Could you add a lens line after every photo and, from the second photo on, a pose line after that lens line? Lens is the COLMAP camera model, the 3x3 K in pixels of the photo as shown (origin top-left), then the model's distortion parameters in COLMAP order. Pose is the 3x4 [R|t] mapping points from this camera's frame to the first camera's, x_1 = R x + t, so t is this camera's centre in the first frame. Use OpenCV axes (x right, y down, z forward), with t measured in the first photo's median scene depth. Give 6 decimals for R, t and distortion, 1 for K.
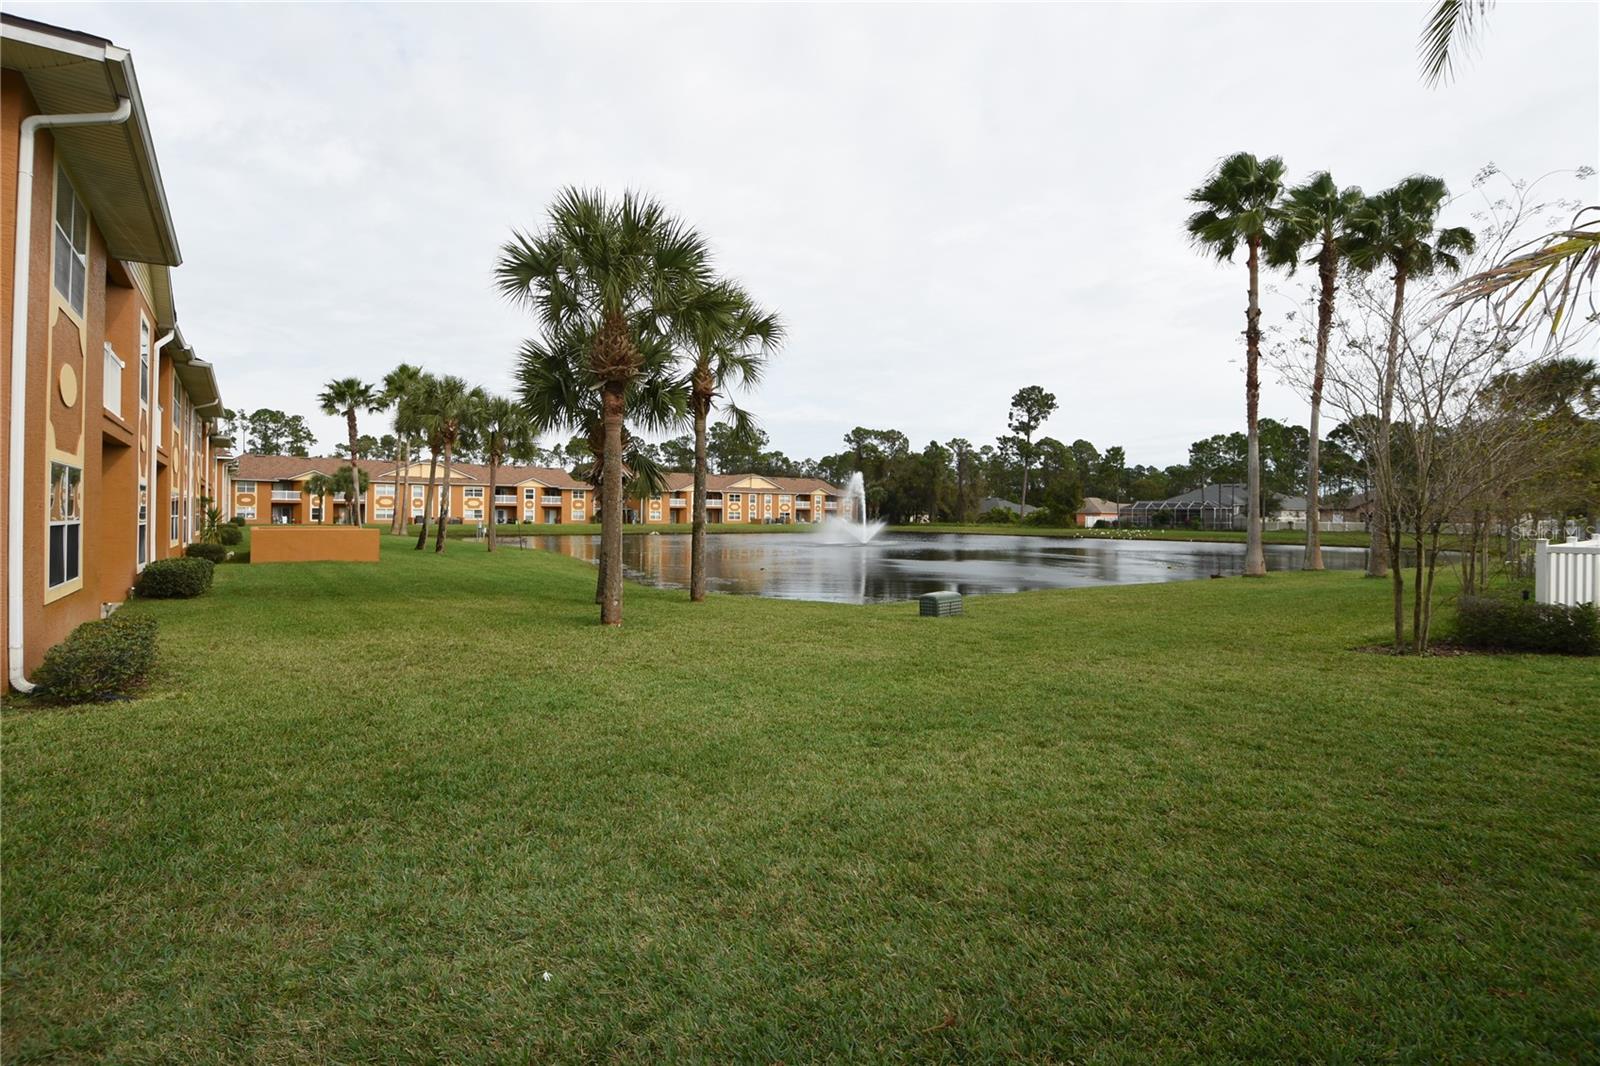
lens RADIAL K [[753.0, 0, 798.1], [0, 753.0, 506.4], [0, 0, 1]] dist [-0.001073, -0.000140]
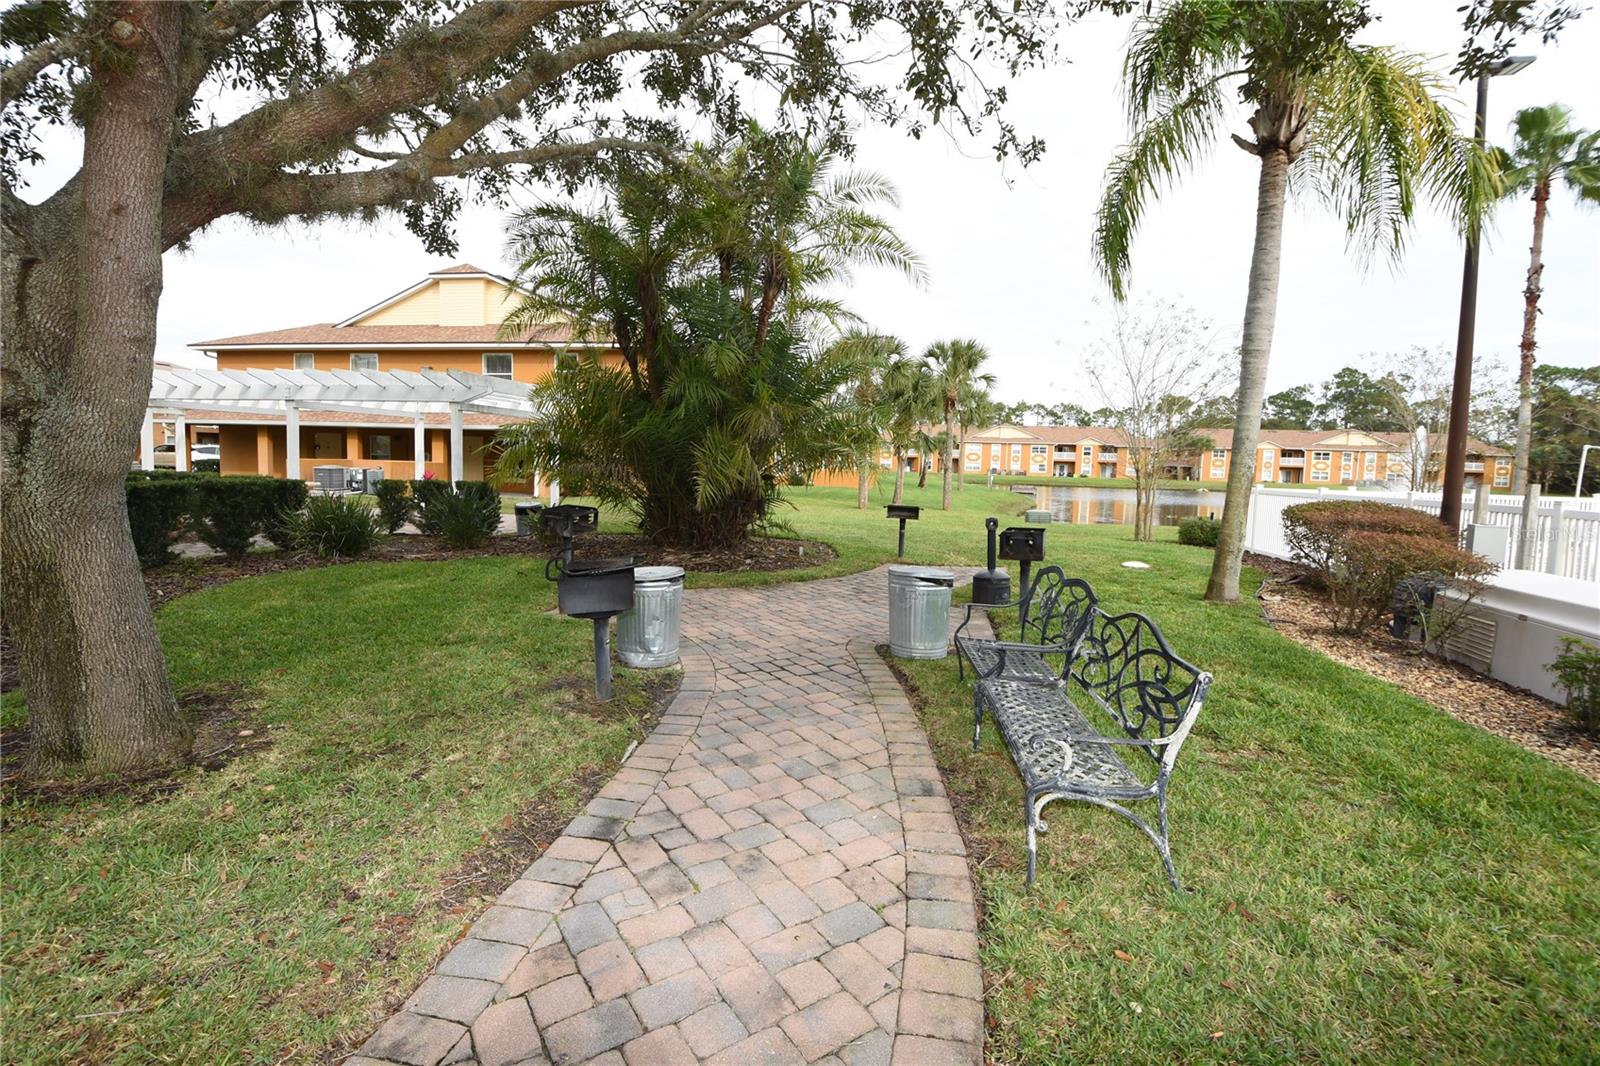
lens RADIAL K [[706.8, 0, 793.0], [0, 706.8, 513.1], [0, 0, 1]] dist [0.002617, -0.015002]
pose [[0.686543, 0.065499, -0.724133, 0.109561], [-0.013426, 0.996906, 0.077443, 0.000014], [0.726966, -0.043446, 0.685298, -0.058614]]
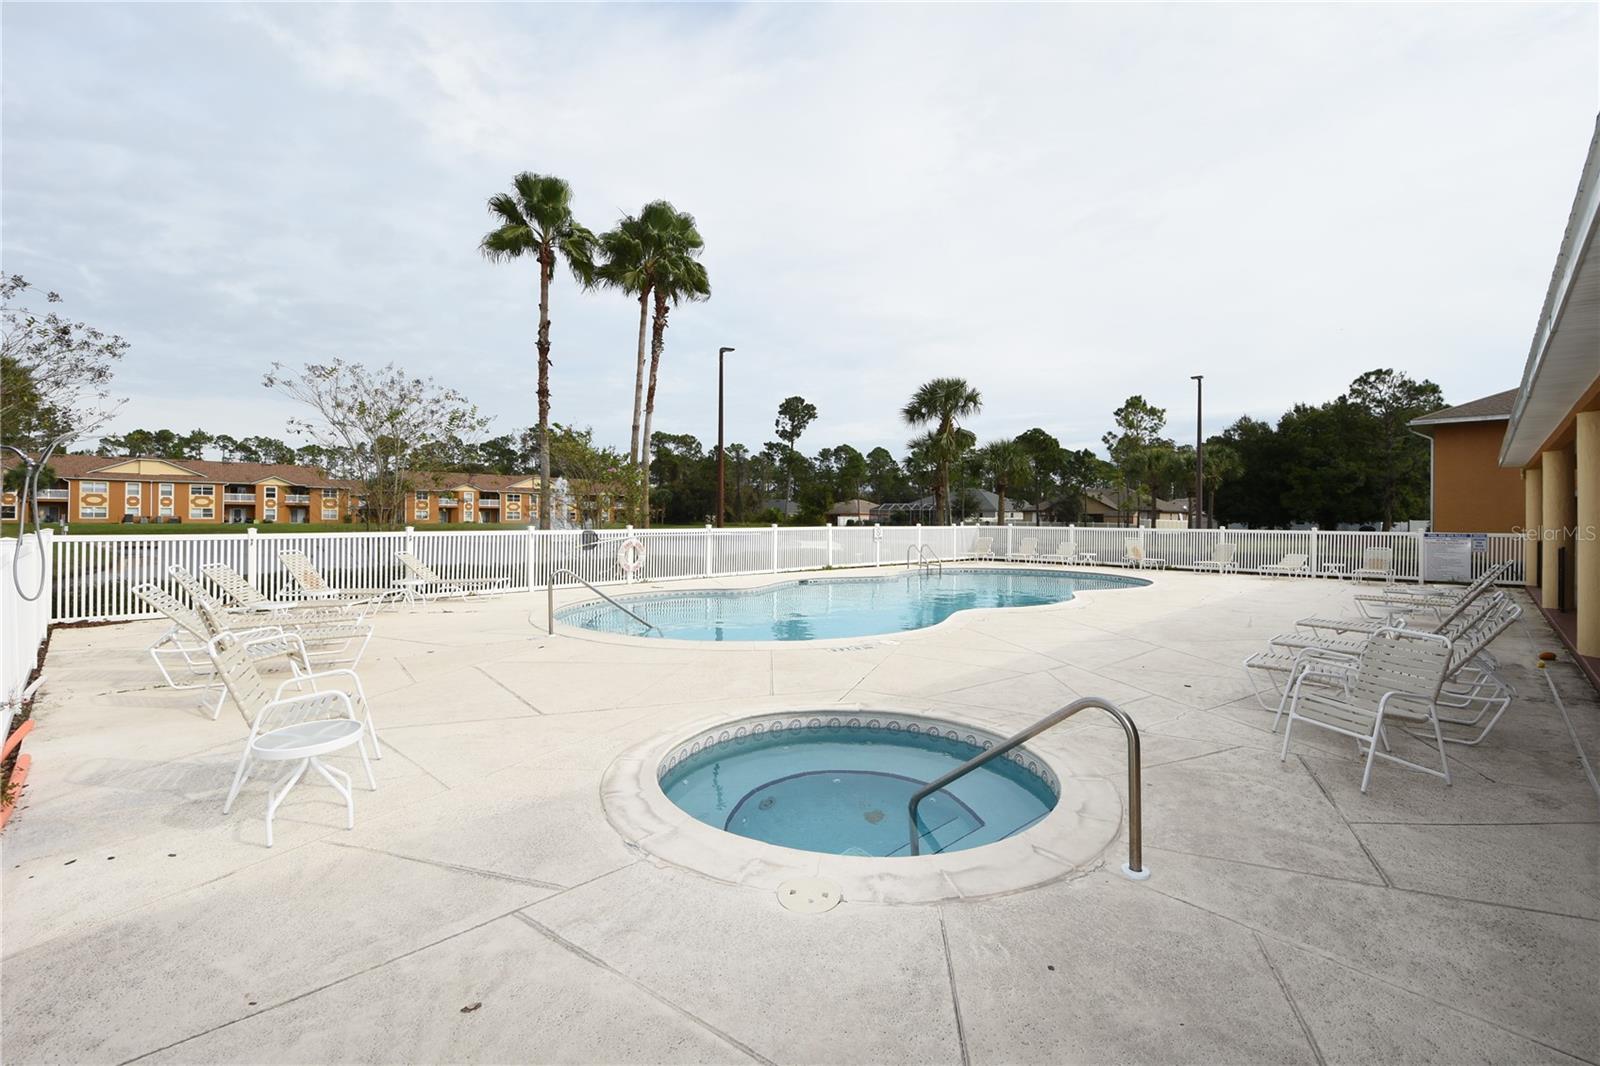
lens RADIAL K [[706.8, 0, 793.0], [0, 706.8, 513.1], [0, 0, 1]] dist [0.002617, -0.015002]
pose [[0.985267, 0.002299, 0.171005, 0.139843], [-0.003611, 0.999966, 0.007357, 0.000823], [-0.170982, -0.007866, 0.985243, -0.011986]]
